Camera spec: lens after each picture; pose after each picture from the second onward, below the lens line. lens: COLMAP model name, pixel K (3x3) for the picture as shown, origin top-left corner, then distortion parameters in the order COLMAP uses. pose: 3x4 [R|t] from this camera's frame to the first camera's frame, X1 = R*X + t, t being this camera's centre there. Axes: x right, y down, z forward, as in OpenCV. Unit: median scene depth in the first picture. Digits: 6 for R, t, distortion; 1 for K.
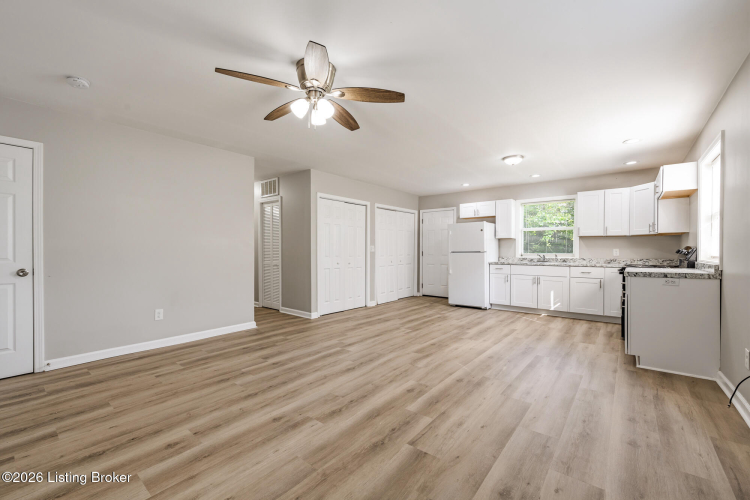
lens RADIAL K [[312.8, 0, 374.0], [0, 312.8, 252.5], [0, 0, 1]] dist [-0.003403, -0.000788]
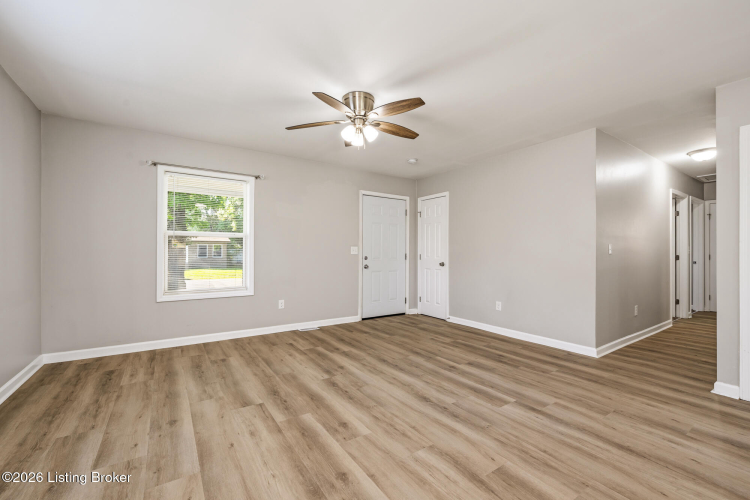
lens RADIAL K [[312.8, 0, 377.8], [0, 312.8, 253.6], [0, 0, 1]] dist [-0.003403, -0.000788]
pose [[-0.285054, 0.002993, -0.958507, 0.543129], [-0.009960, 0.999932, 0.006084, -0.004489], [0.958460, 0.011281, -0.285004, 0.822273]]
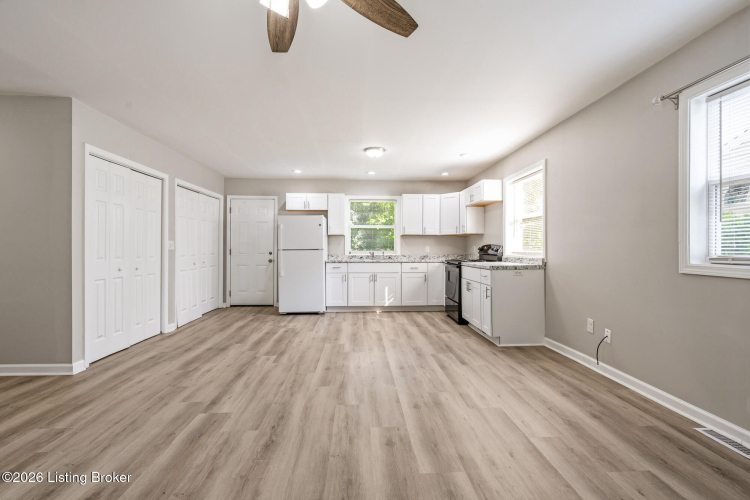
lens RADIAL K [[334.8, 0, 376.8], [0, 334.8, 246.1], [0, 0, 1]] dist [0.000542, -0.000268]
pose [[0.736571, 0.003022, 0.676353, -0.267000], [0.005098, 0.999937, -0.010020, -0.001323], [-0.676340, 0.010828, 0.736510, 0.282677]]
